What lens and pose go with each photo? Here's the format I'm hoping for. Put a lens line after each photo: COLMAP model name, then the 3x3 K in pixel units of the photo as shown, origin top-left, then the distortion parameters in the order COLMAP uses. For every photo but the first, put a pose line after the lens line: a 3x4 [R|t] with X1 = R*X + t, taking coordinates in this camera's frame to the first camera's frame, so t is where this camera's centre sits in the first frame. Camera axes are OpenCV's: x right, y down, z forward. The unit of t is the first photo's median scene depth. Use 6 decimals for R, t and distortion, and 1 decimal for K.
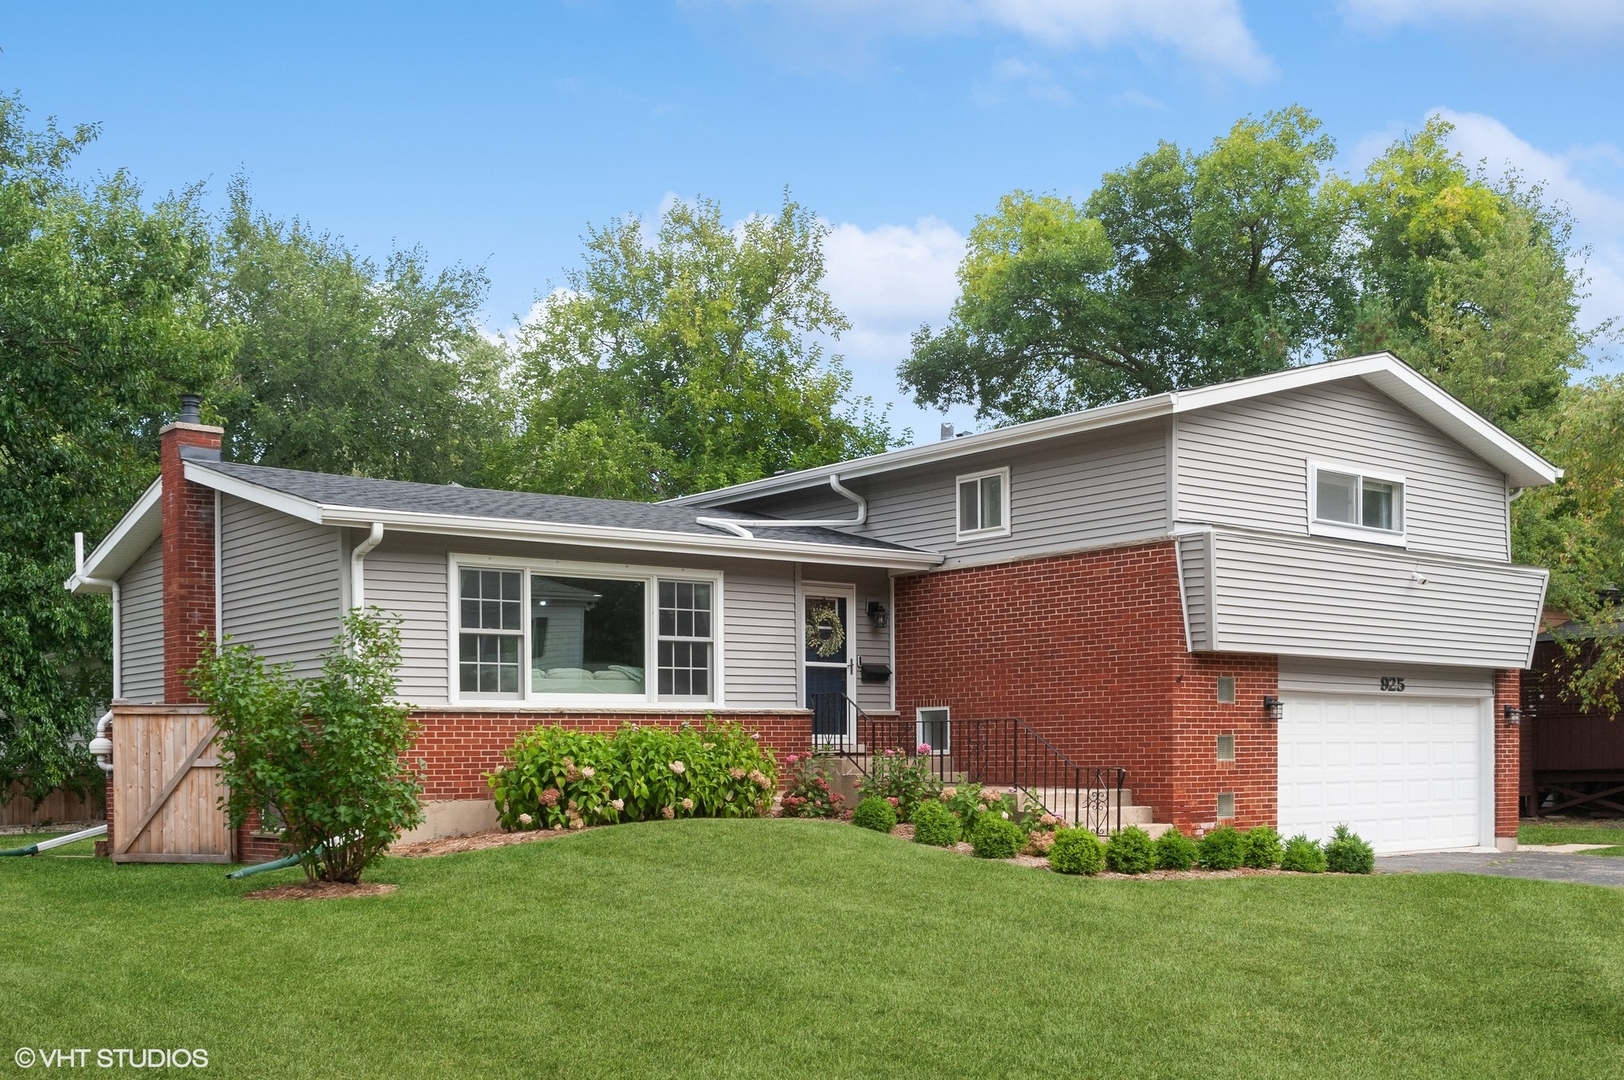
lens RADIAL K [[1950.1, 0, 810.1], [0, 1950.1, 545.4], [0, 0, 1]] dist [0.015920, 0.000000]
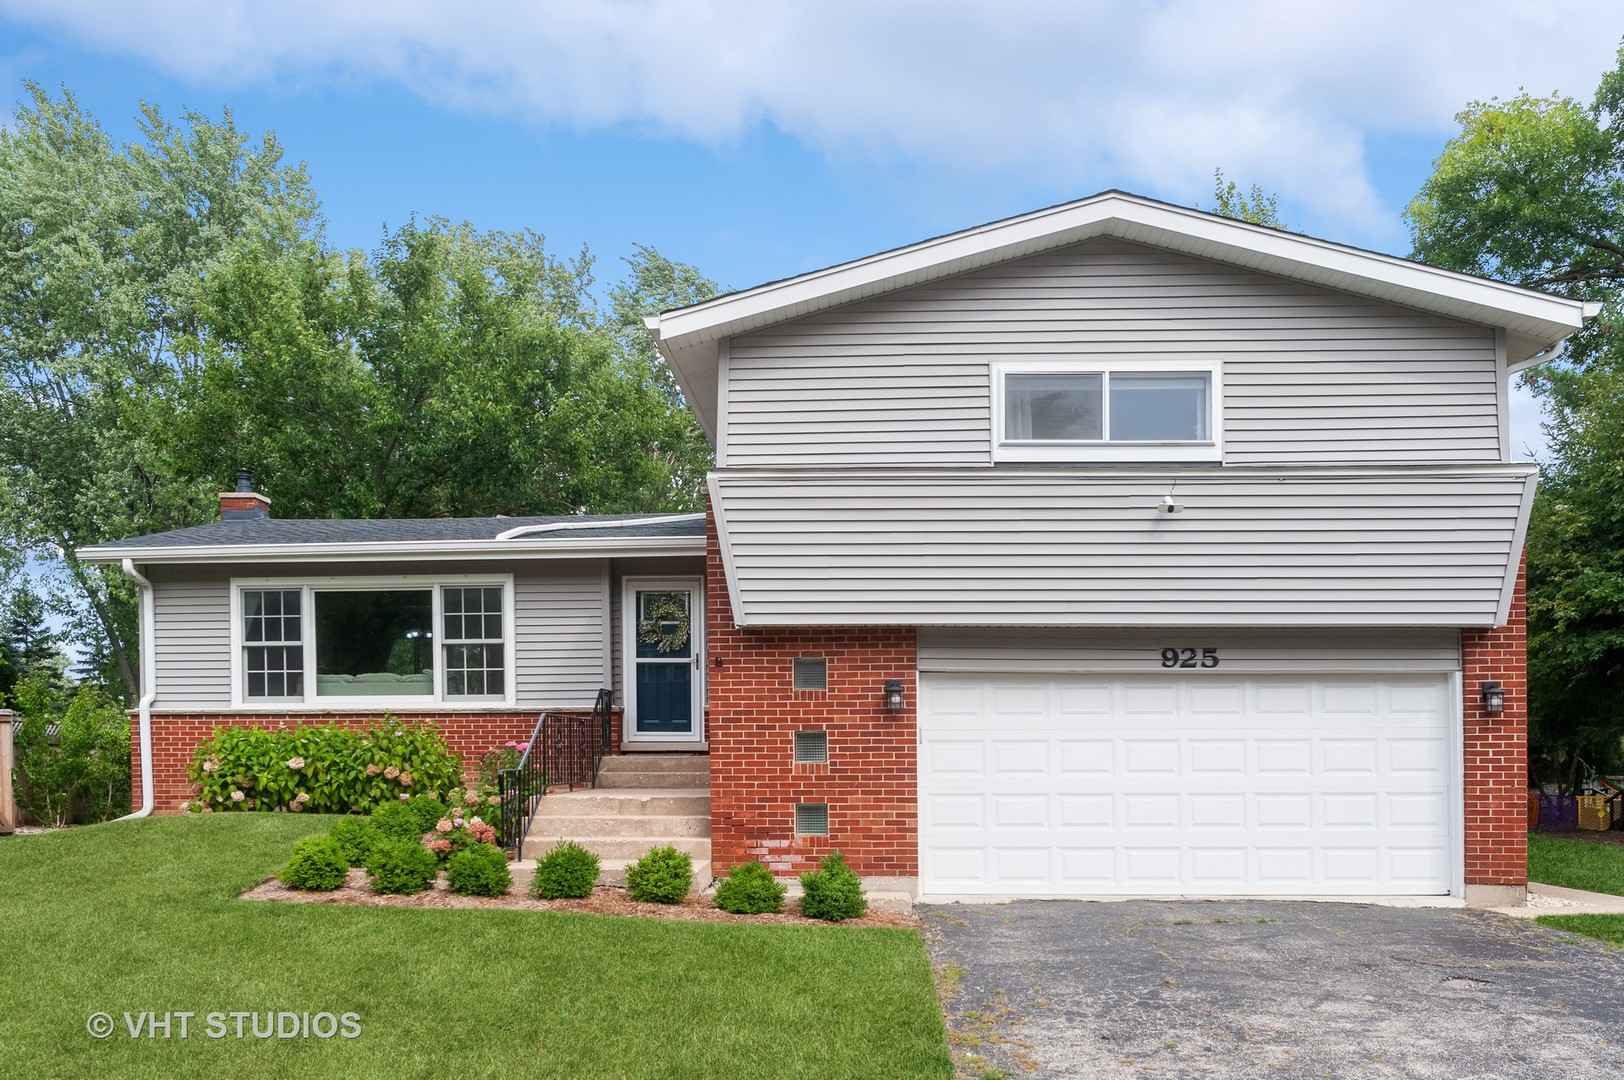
lens RADIAL K [[1495.3, 0, 724.7], [0, 1495.3, 640.2], [0, 0, 1]] dist [-0.014792, 0.009476]
pose [[0.692228, -0.047064, -0.720142, 0.608956], [0.072702, 0.997343, 0.004704, 0.053308], [0.718007, -0.055612, 0.693810, 0.538613]]
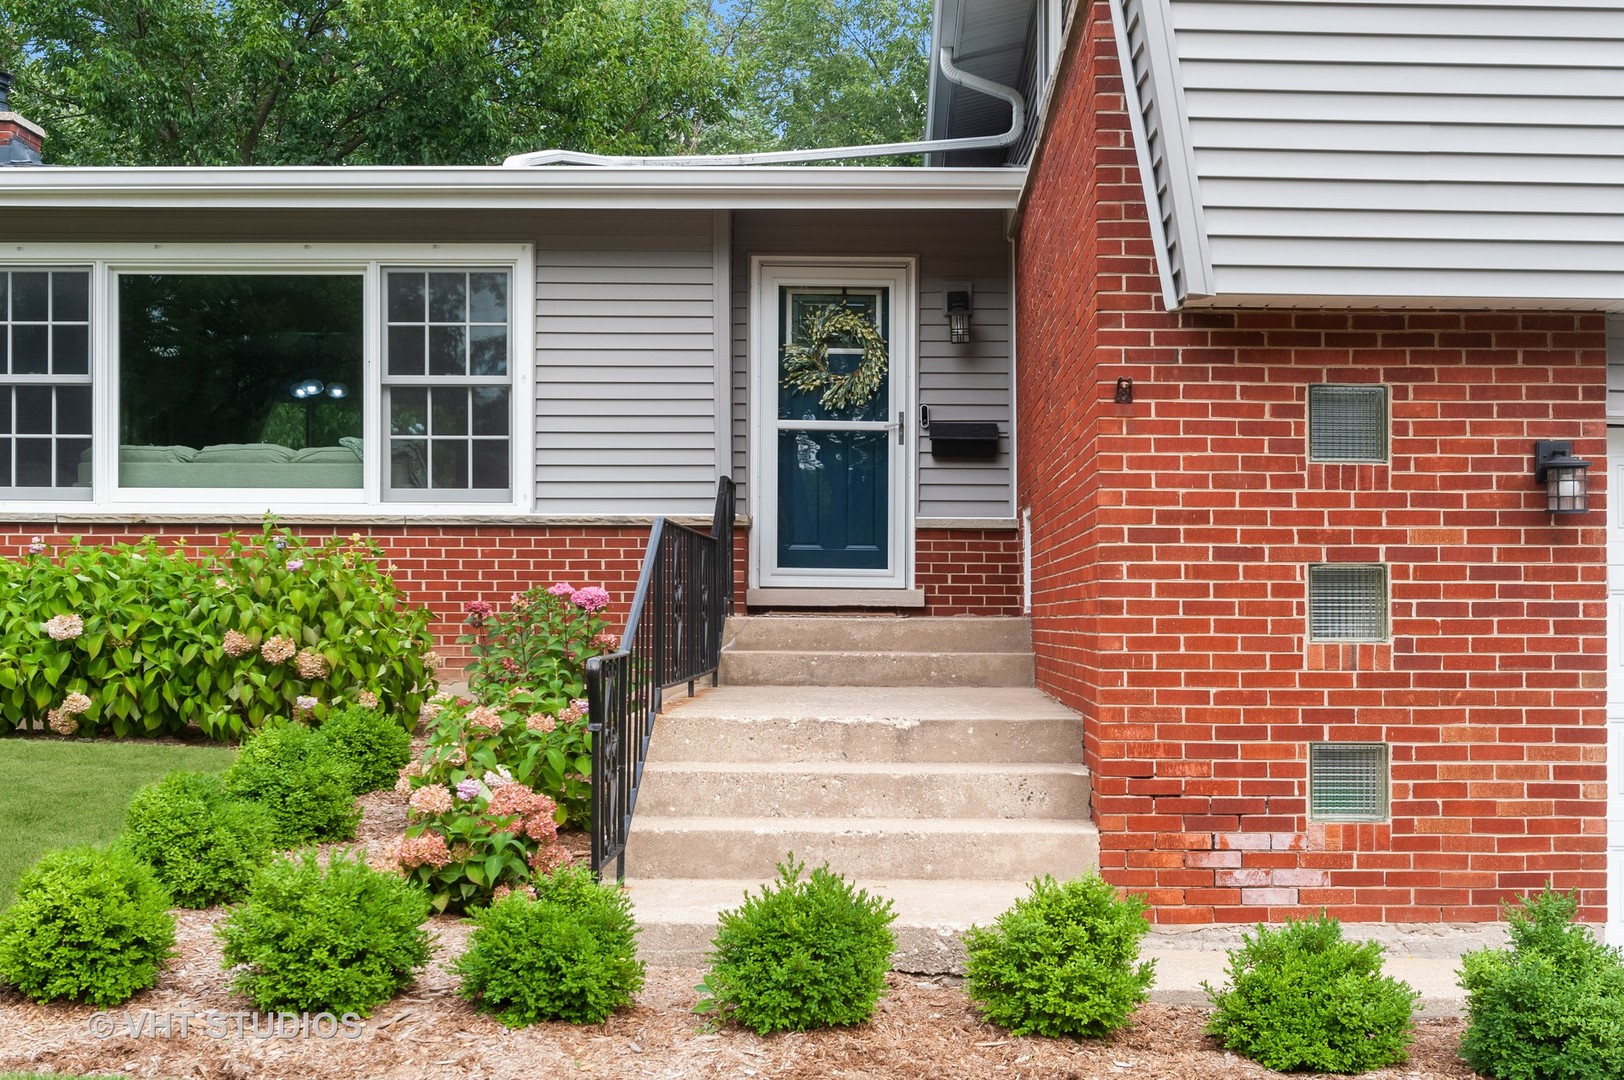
lens RADIAL K [[1909.8, 0, 854.9], [0, 1909.8, 461.1], [0, 0, 1]] dist [-0.026618, 0.000000]
pose [[0.754226, -0.035724, -0.655643, 0.347640], [0.055929, 0.998385, 0.009939, 0.070278], [0.654229, -0.044166, 0.755006, 0.688070]]
